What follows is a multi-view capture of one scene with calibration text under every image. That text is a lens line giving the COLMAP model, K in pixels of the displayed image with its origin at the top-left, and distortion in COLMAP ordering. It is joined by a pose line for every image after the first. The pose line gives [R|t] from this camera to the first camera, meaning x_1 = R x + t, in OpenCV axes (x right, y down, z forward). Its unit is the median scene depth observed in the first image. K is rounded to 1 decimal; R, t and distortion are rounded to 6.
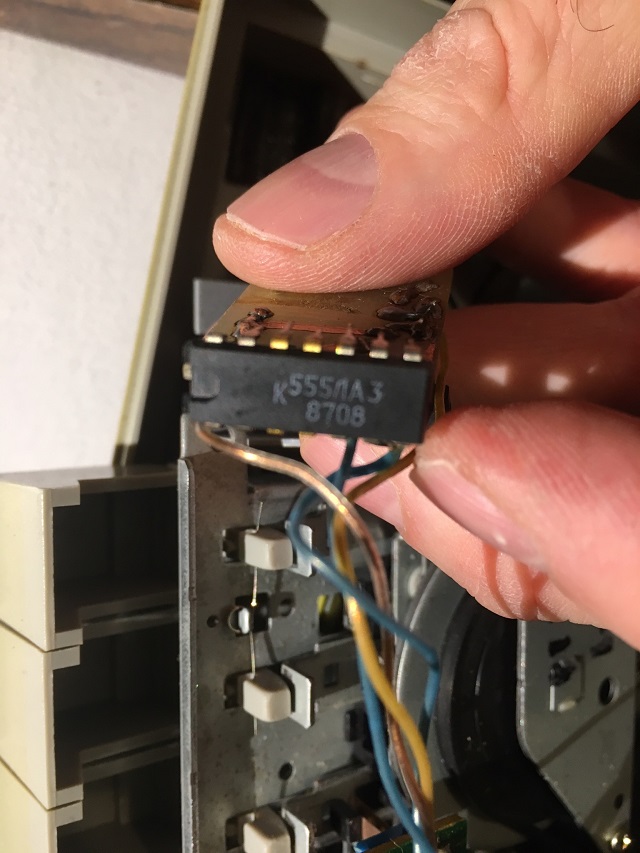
lens RADIAL K [[717.8, 0, 320.0], [0, 717.8, 426.5], [0, 0, 1]] dist [0.000238, 0.104465]
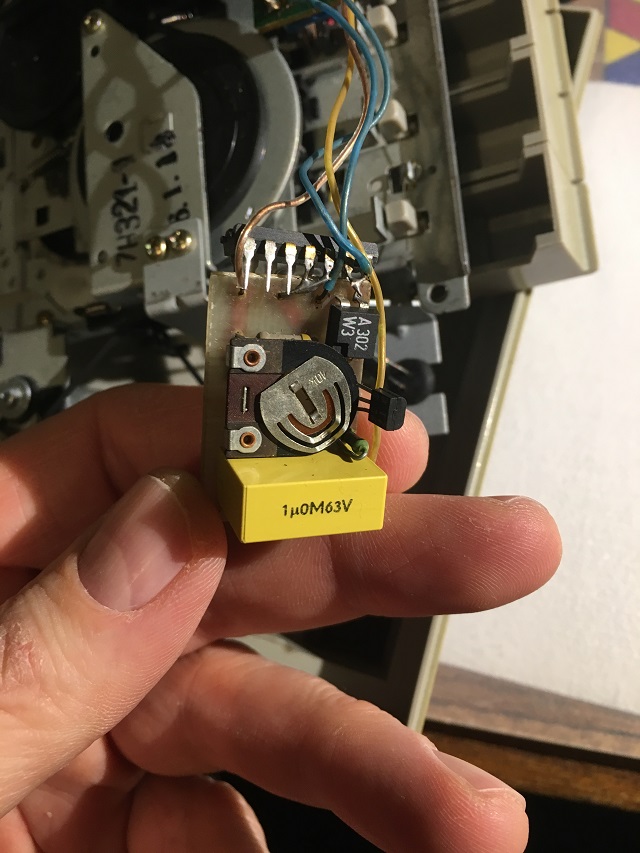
lens RADIAL K [[717.8, 0, 320.0], [0, 717.8, 426.5], [0, 0, 1]] dist [0.000238, 0.104465]
pose [[-0.988081, 0.041617, -0.148203, 0.269538], [-0.053098, -0.995816, 0.074375, -0.290976], [-0.144488, 0.081358, 0.986156, -0.295650]]
